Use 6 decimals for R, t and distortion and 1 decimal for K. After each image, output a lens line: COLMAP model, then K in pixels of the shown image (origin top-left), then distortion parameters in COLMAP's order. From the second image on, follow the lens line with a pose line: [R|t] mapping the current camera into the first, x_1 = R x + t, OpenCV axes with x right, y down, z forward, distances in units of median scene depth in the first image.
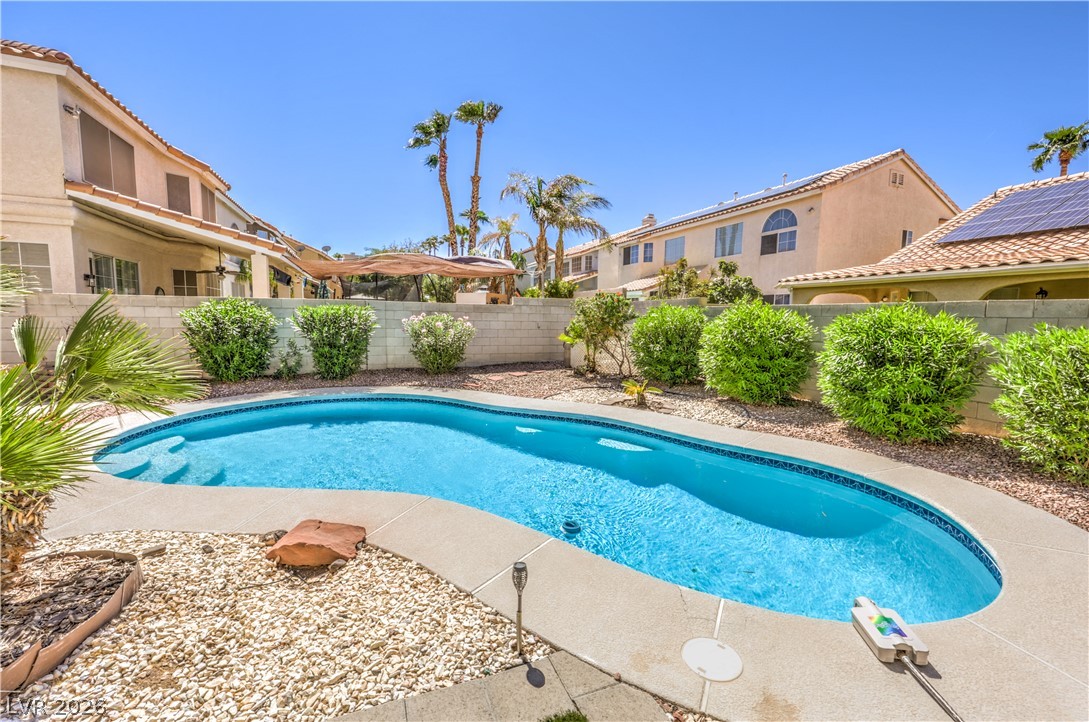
lens RADIAL K [[451.6, 0, 550.9], [0, 451.6, 359.8], [0, 0, 1]] dist [-0.000430, -0.000243]
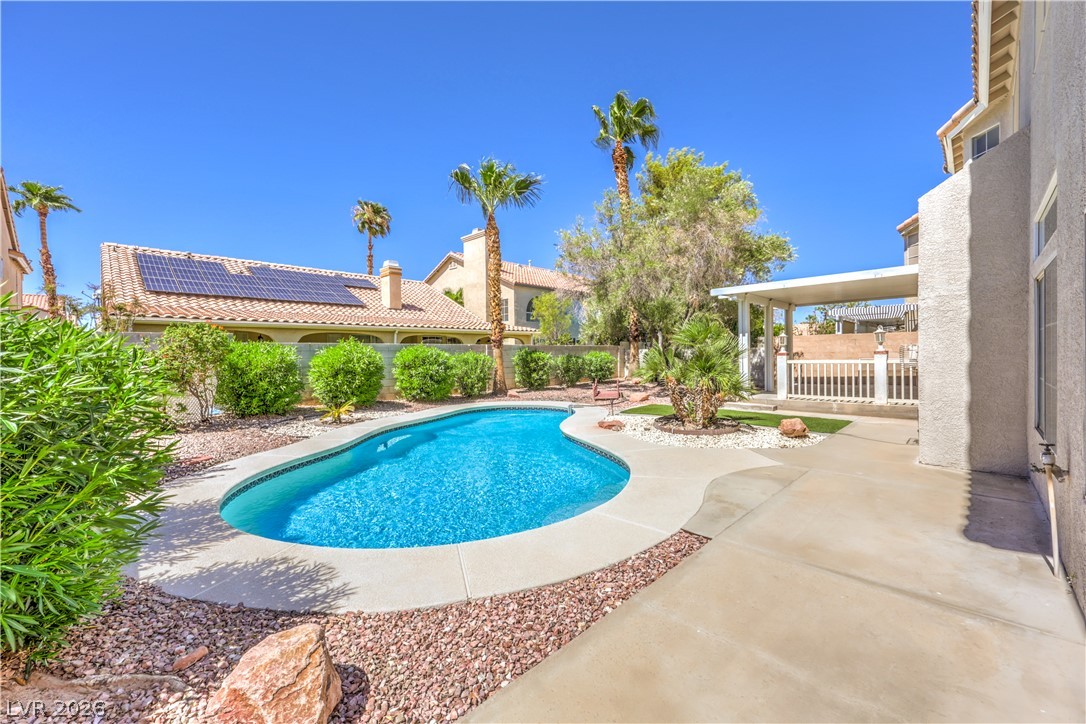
lens RADIAL K [[458.0, 0, 555.1], [0, 458.0, 358.9], [0, 0, 1]] dist [0.001814, 0.000143]
pose [[-0.413344, -0.016032, 0.910434, -0.748089], [0.095633, 0.993551, 0.060914, -0.057960], [-0.905539, 0.112246, -0.409145, 0.600526]]
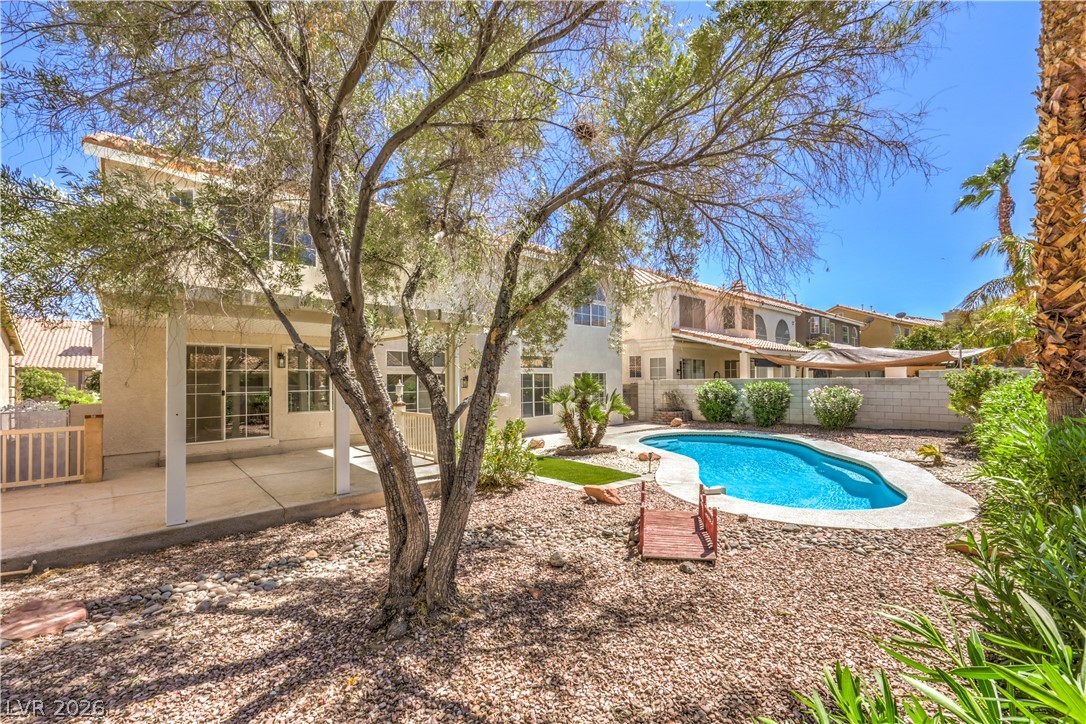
lens RADIAL K [[450.4, 0, 549.4], [0, 450.4, 360.8], [0, 0, 1]] dist [-0.000430, -0.000243]
pose [[0.331985, -0.057662, -0.941521, 0.660632], [-0.075012, 0.993355, -0.087286, 0.005164], [0.940297, 0.099603, 0.325453, -0.237258]]
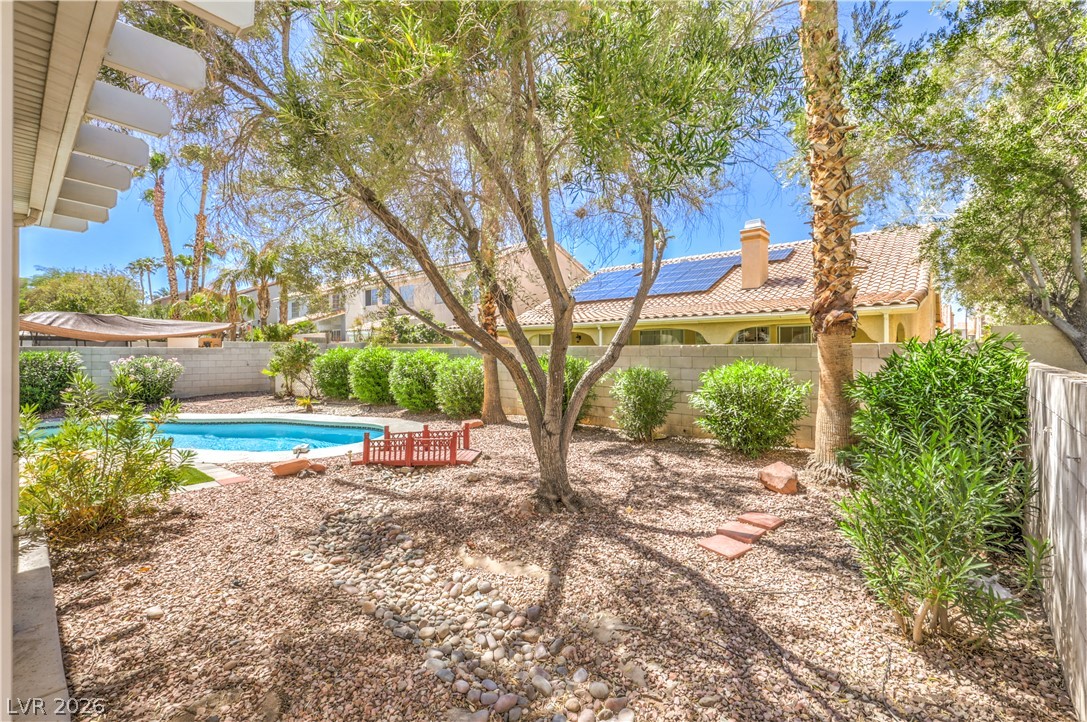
lens RADIAL K [[470.5, 0, 552.2], [0, 470.5, 347.0], [0, 0, 1]] dist [0.001140, 0.000147]
pose [[0.896707, -0.014708, 0.442380, 0.159908], [0.059090, 0.994479, -0.086713, 0.045882], [-0.438662, 0.103897, 0.892626, -0.587056]]
